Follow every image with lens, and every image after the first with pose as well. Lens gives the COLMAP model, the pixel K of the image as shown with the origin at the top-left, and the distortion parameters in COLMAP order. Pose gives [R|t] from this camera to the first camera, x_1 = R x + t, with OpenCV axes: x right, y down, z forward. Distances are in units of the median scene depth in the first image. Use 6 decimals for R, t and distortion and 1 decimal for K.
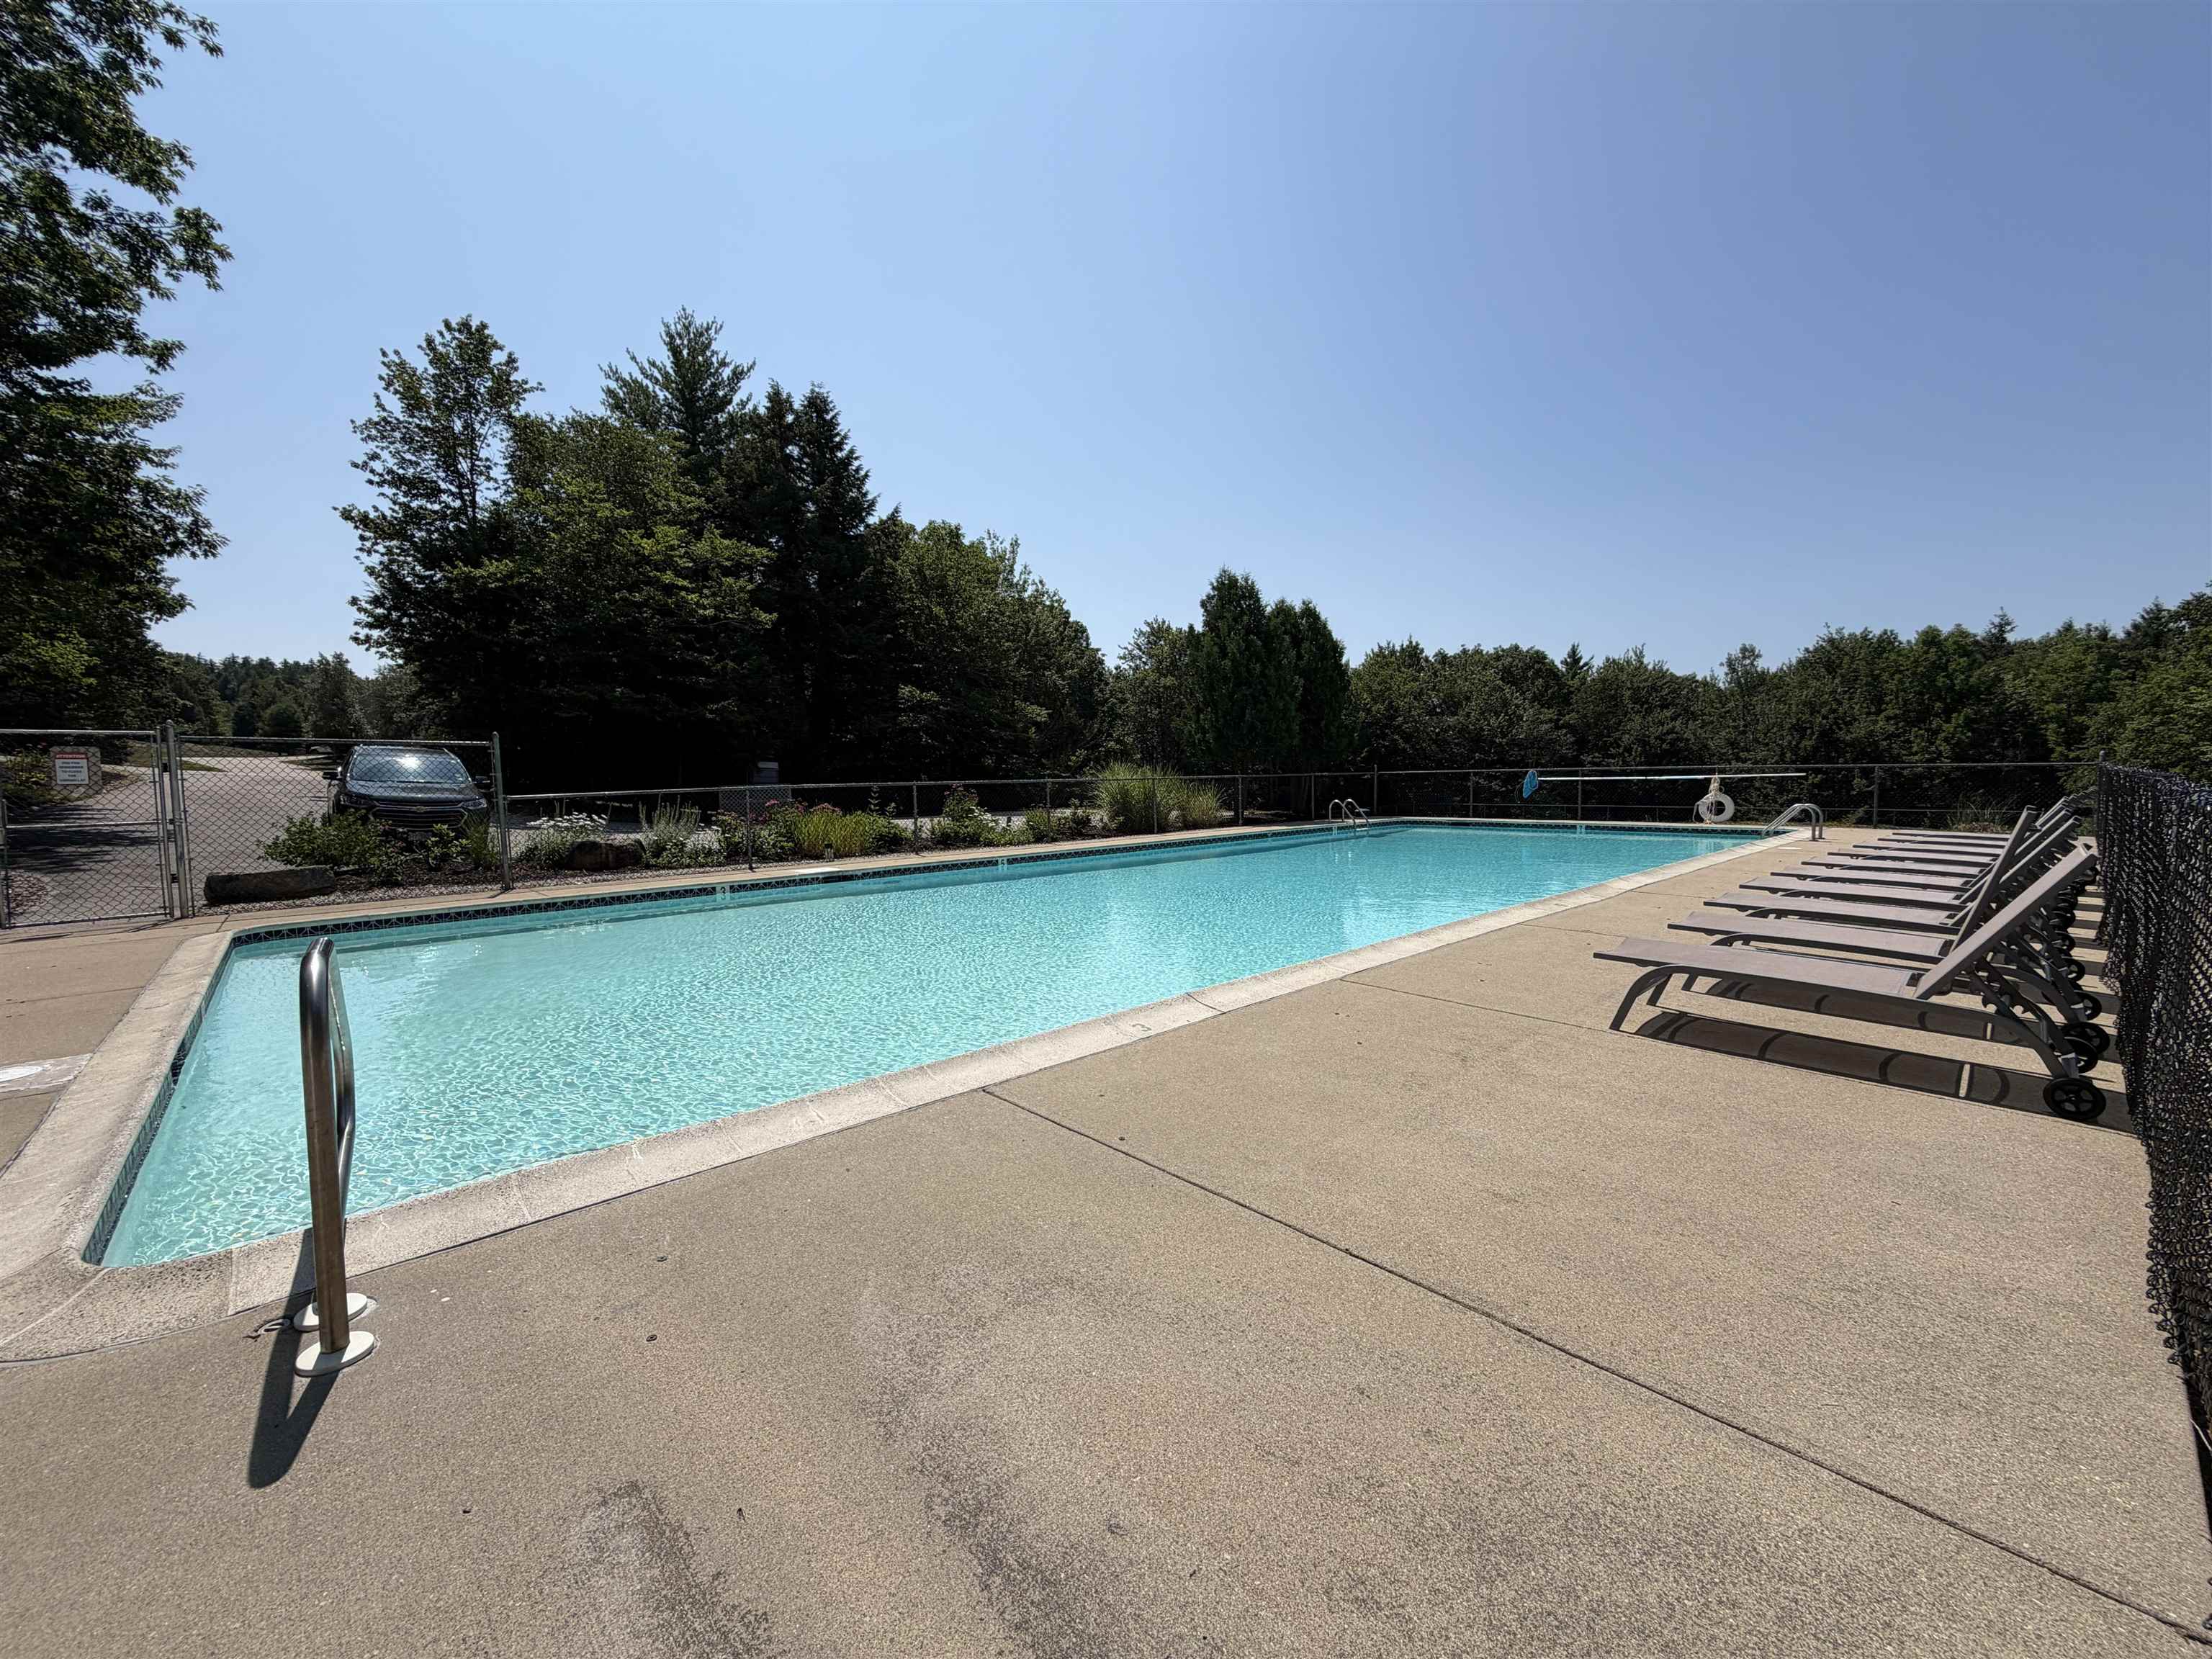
lens RADIAL K [[880.8, 0, 1098.2], [0, 880.8, 822.7], [0, 0, 1]] dist [-0.008835, 0.001604]
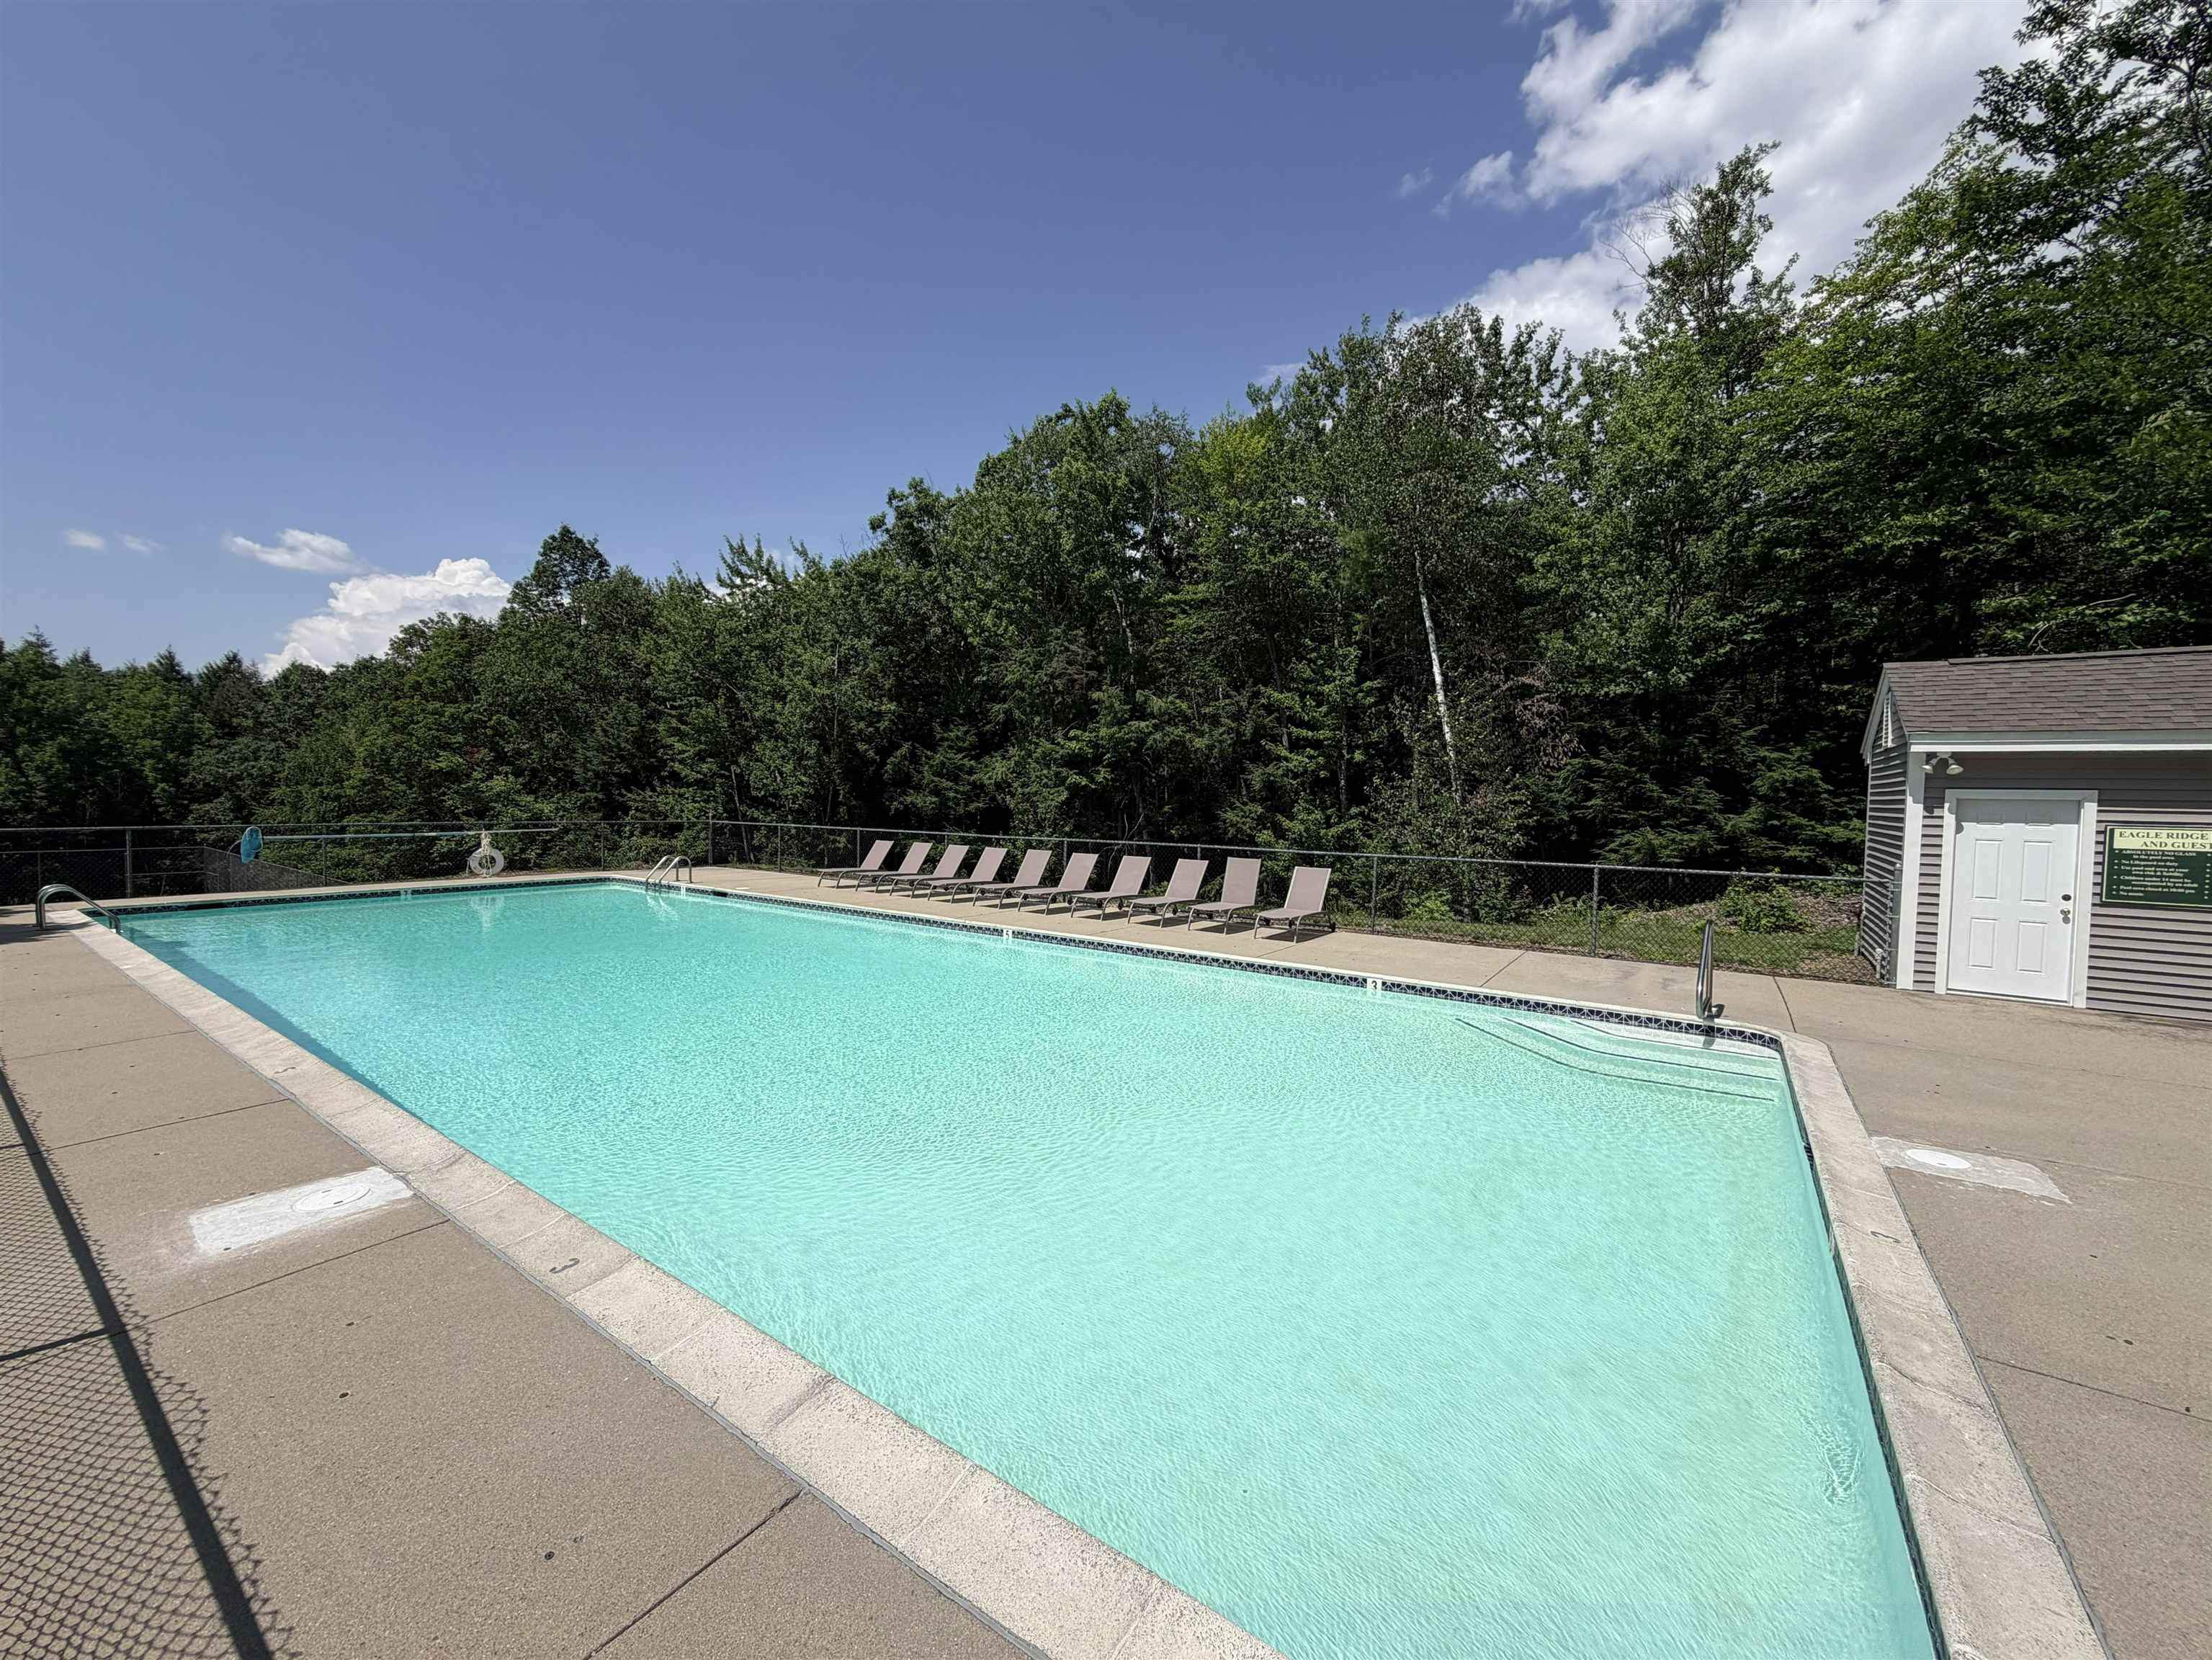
lens RADIAL K [[880.9, 0, 1099.7], [0, 880.9, 825.8], [0, 0, 1]] dist [-0.008835, 0.001604]
pose [[-0.228523, -0.017239, 0.973386, -0.133139], [0.042380, 0.998719, 0.027637, -0.016169], [-0.972616, 0.047568, -0.227500, 0.146156]]
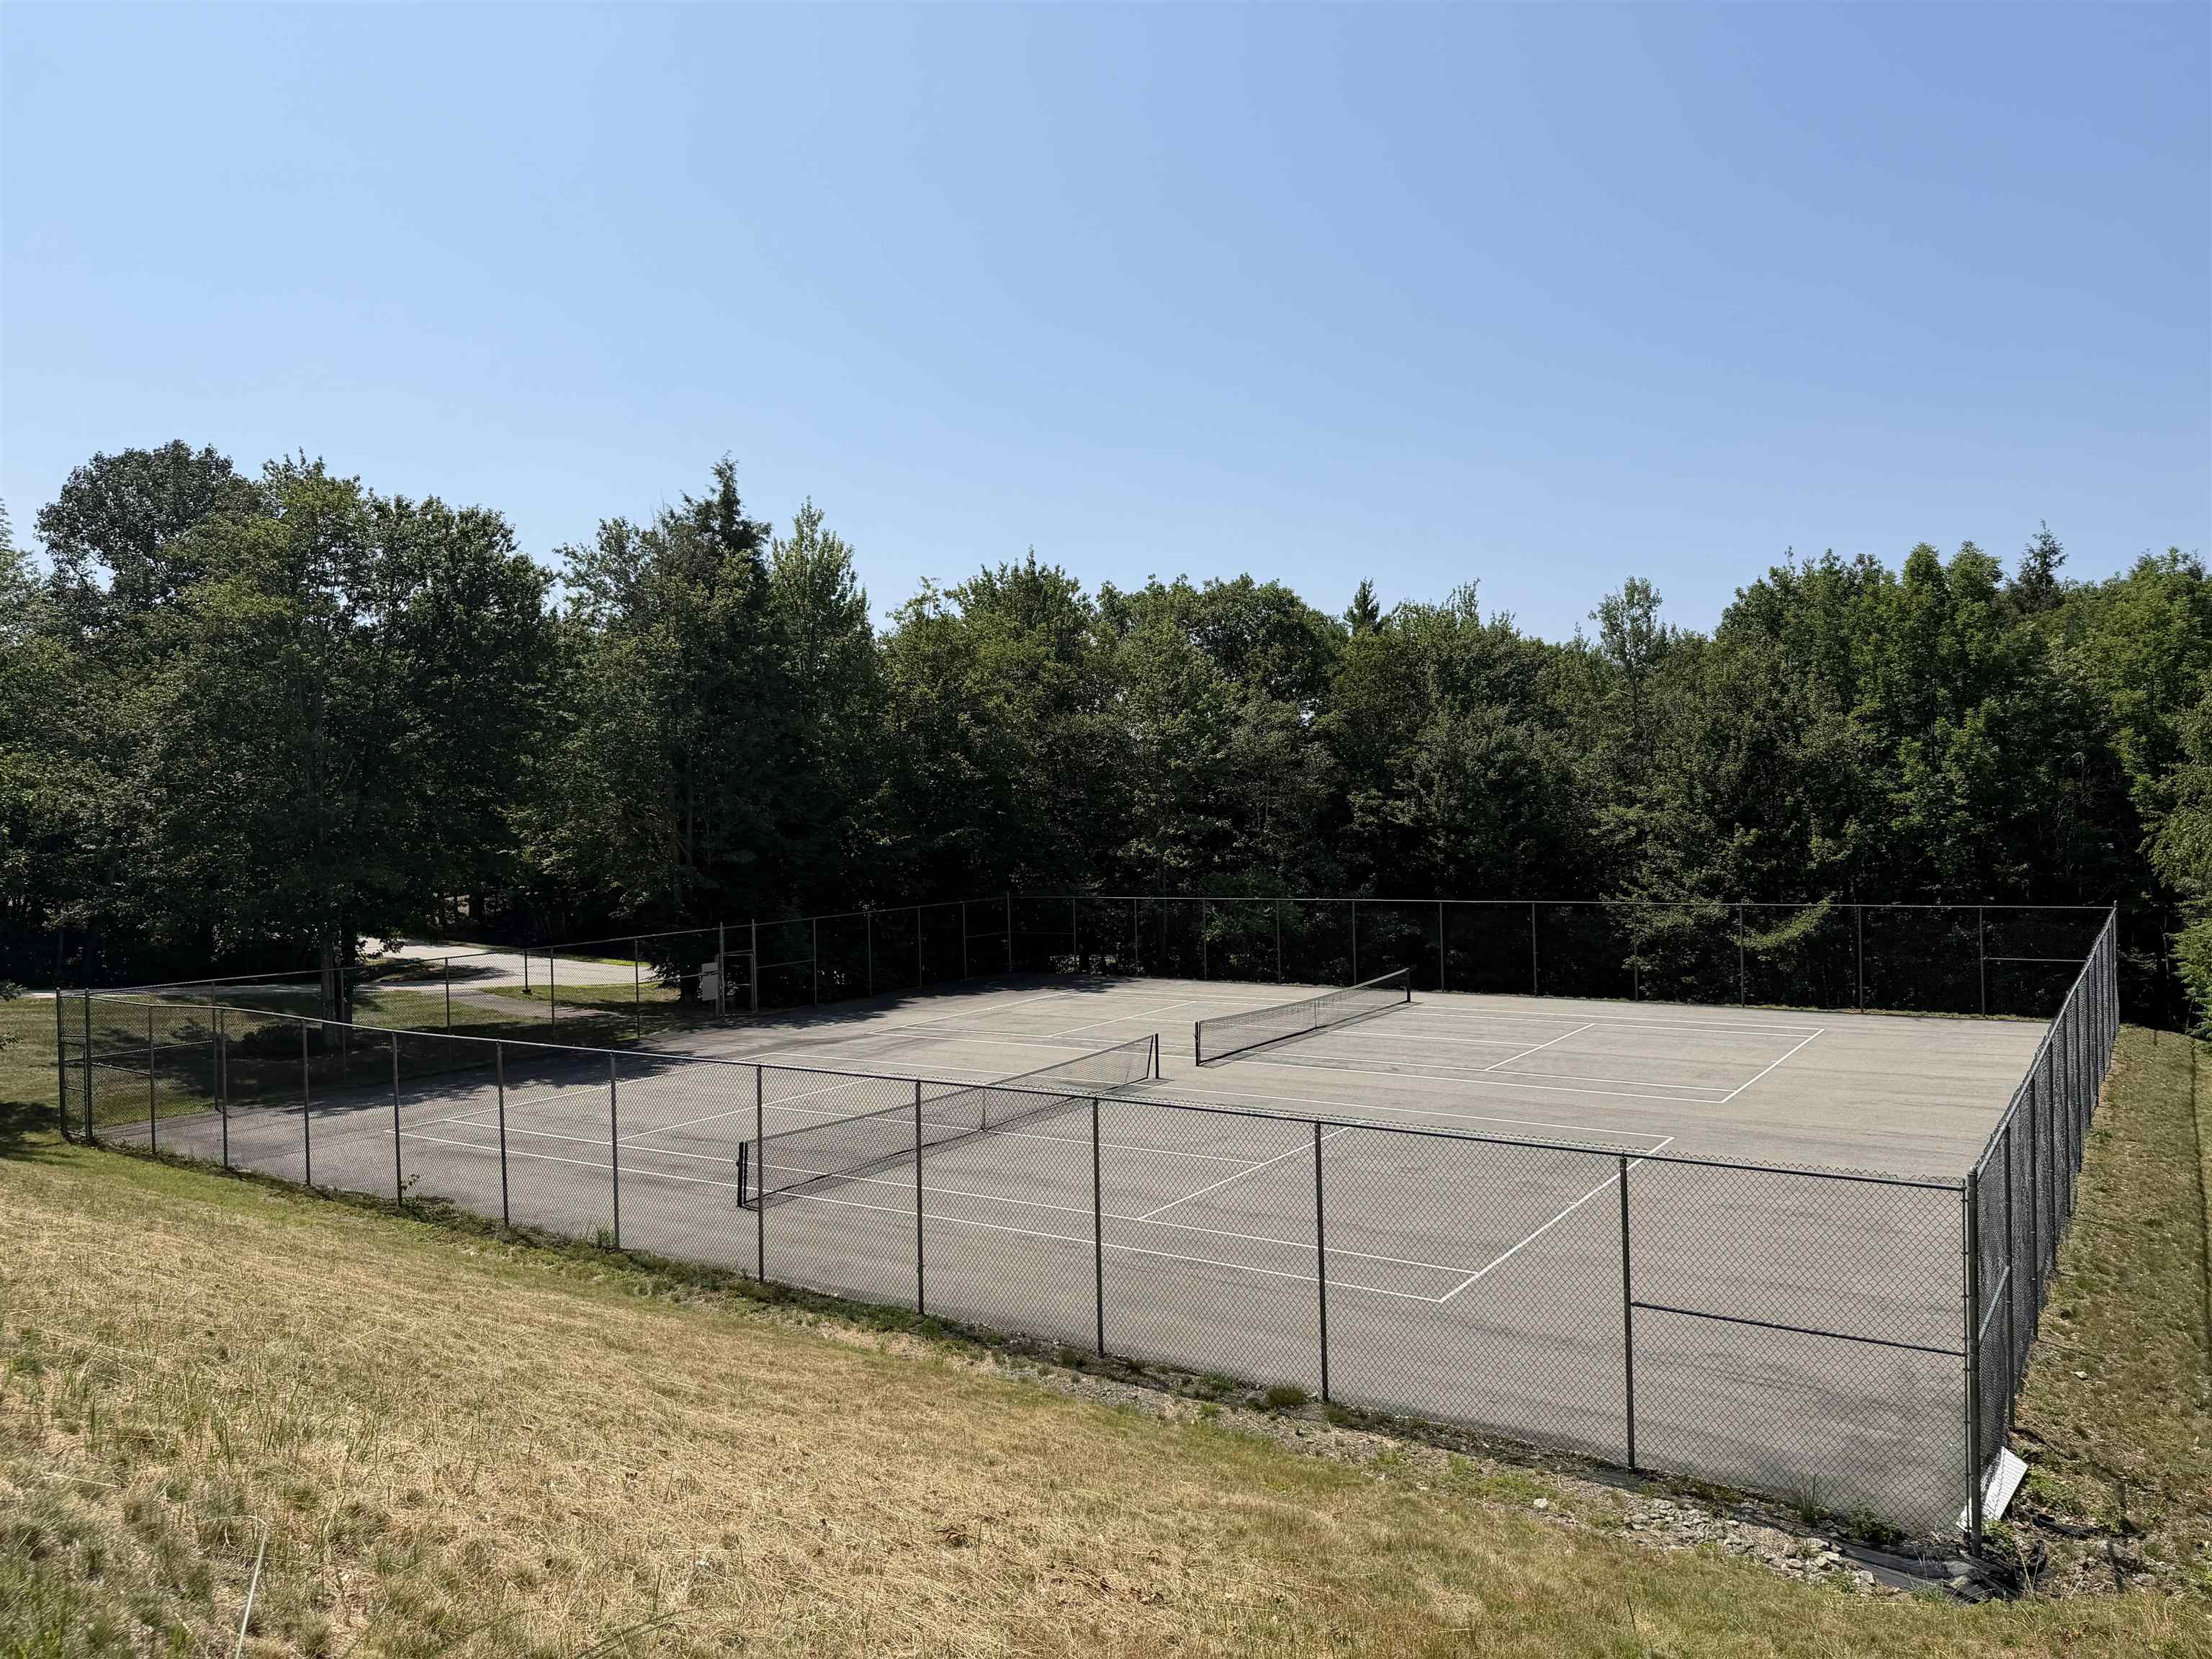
lens RADIAL K [[1536.0, 0, 1126.3], [0, 1536.0, 845.0], [0, 0, 1]] dist [0.050603, -0.055897]
pose [[0.968288, -0.011508, 0.249570, 0.255264], [0.022810, 0.998839, -0.042440, -0.016577], [-0.248792, 0.046787, 0.967426, 0.230779]]
